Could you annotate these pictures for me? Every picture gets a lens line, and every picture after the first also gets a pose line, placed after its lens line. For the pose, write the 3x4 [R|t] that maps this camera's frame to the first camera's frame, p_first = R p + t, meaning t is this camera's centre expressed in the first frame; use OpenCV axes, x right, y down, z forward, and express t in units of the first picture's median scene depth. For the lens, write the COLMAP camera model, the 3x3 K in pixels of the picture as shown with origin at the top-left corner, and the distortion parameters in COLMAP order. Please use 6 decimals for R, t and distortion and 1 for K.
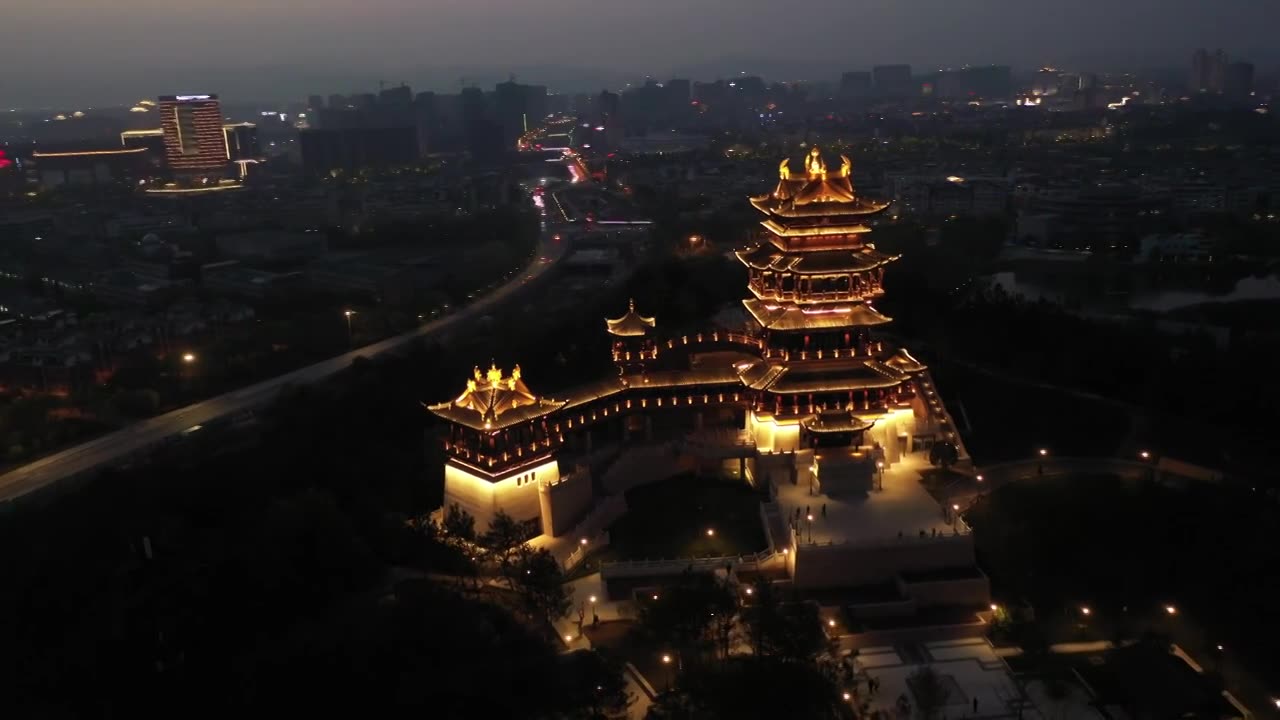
lens RADIAL K [[1013.9, 0, 638.4], [0, 1013.9, 364.1], [0, 0, 1]] dist [-0.000553, -0.005346]
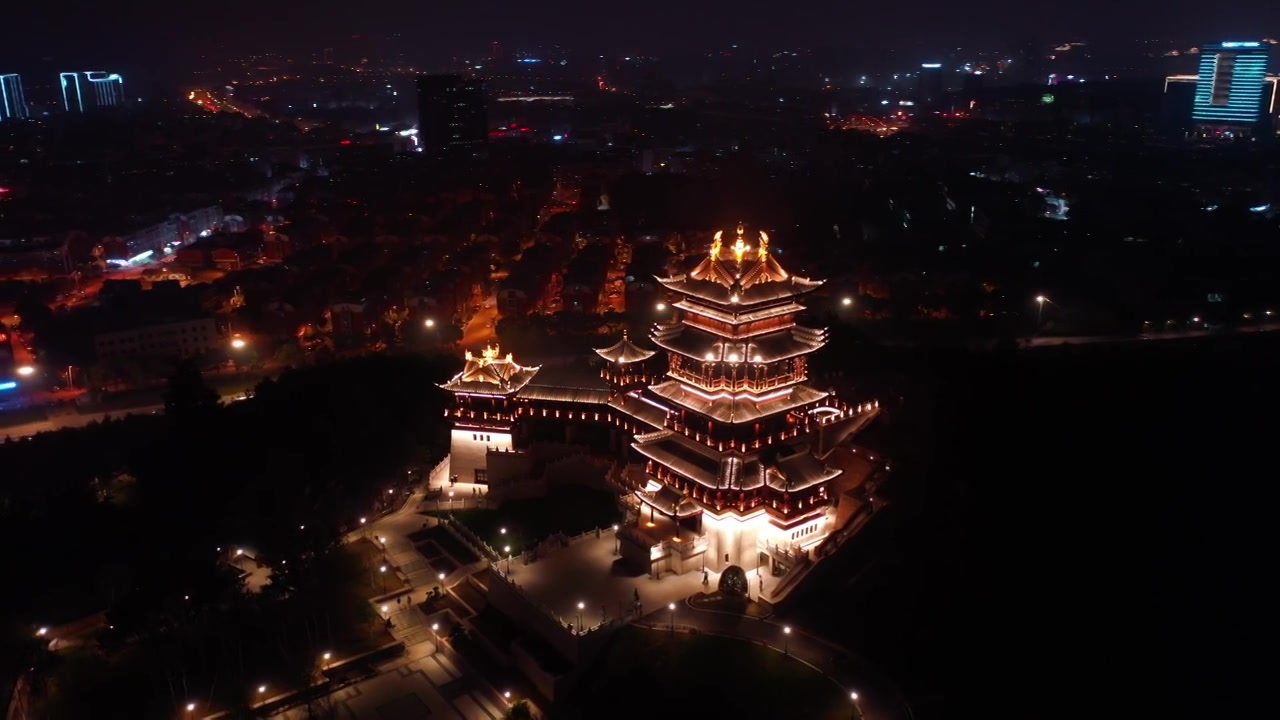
lens RADIAL K [[1013.9, 0, 638.4], [0, 1013.9, 364.1], [0, 0, 1]] dist [-0.000553, -0.005346]
pose [[0.522132, 0.289418, -0.802256, 0.905622], [-0.237104, 0.952837, 0.189427, -0.241868], [0.819243, 0.091313, 0.566129, 0.389807]]
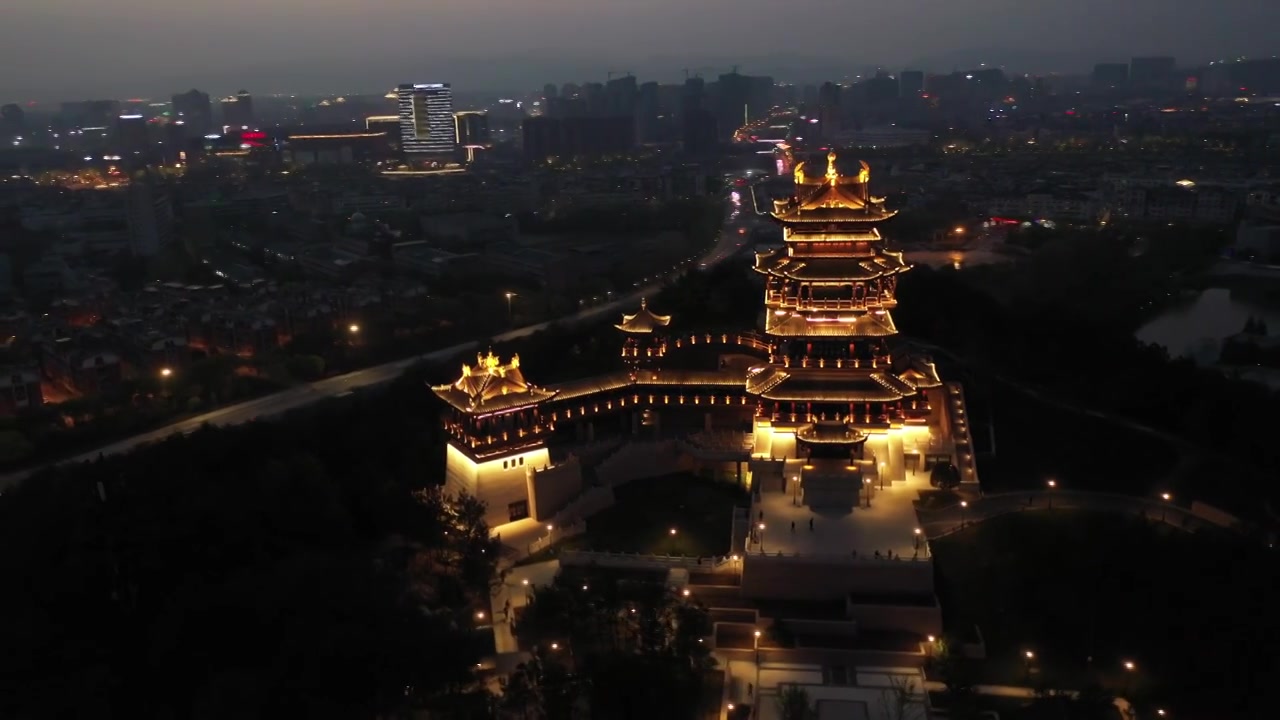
lens RADIAL K [[1013.9, 0, 638.4], [0, 1013.9, 364.1], [0, 0, 1]] dist [-0.000553, -0.005346]
pose [[0.974885, 0.067279, -0.212302, 0.209834], [-0.065381, 0.997733, 0.015955, -0.012447], [0.212894, -0.001674, 0.977074, 0.004947]]
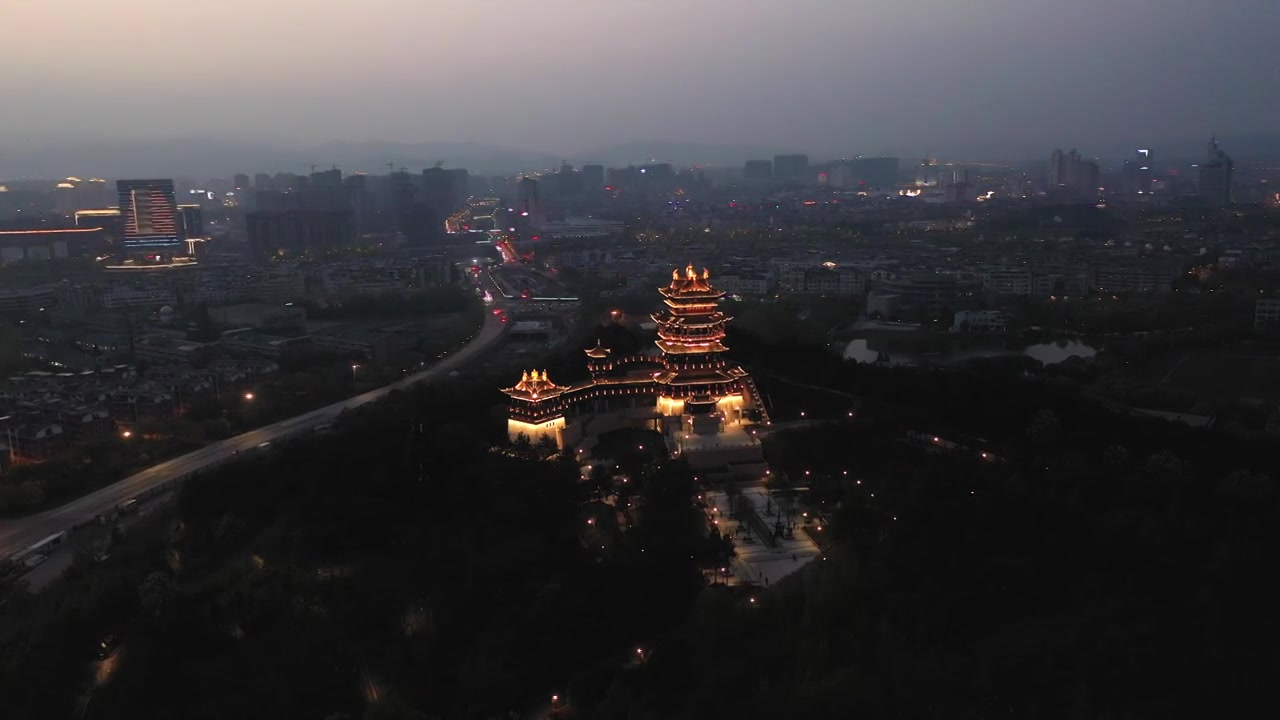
lens RADIAL K [[1013.9, 0, 638.4], [0, 1013.9, 364.1], [0, 0, 1]] dist [-0.000553, -0.005346]
pose [[0.996223, 0.000850, 0.086823, -0.101467], [0.005601, 0.997240, -0.074034, 0.130618], [-0.086646, 0.074241, 0.993469, -0.959736]]
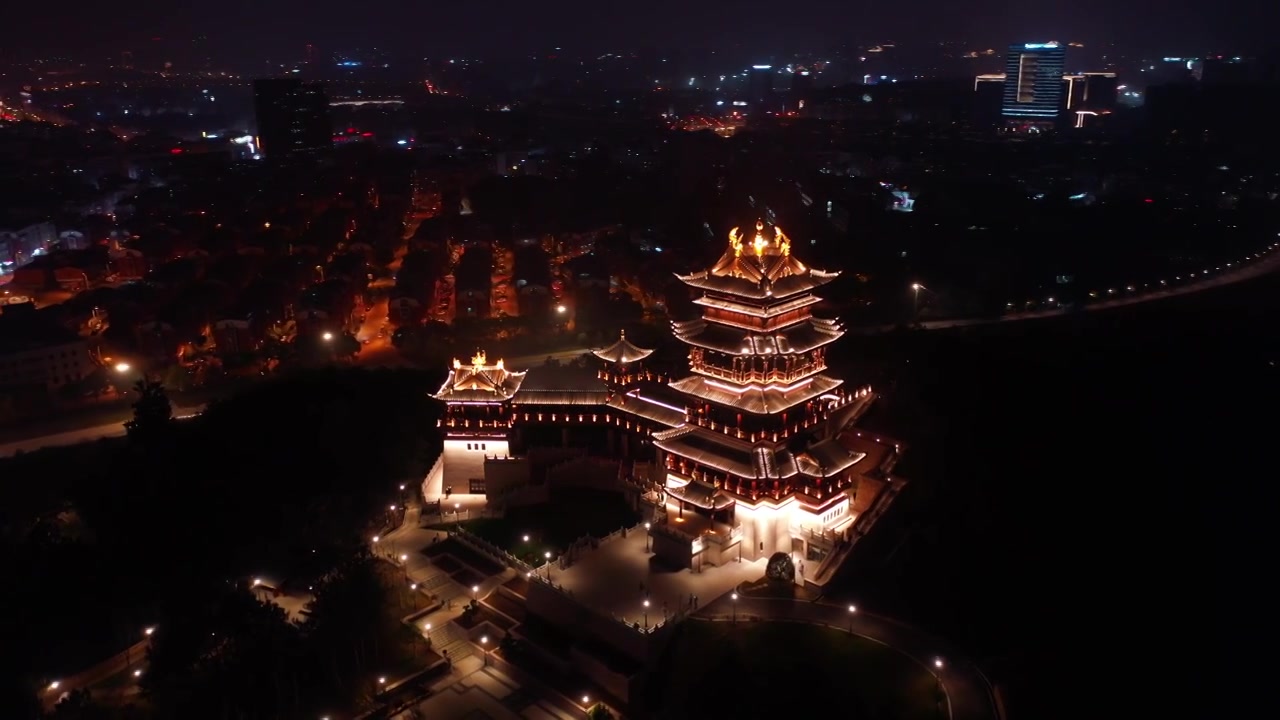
lens RADIAL K [[1013.9, 0, 638.4], [0, 1013.9, 364.1], [0, 0, 1]] dist [-0.000553, -0.005346]
pose [[0.658718, 0.256970, -0.707147, 0.805826], [-0.214736, 0.964986, 0.150637, -0.198885], [0.721096, 0.052623, 0.690834, 0.246518]]
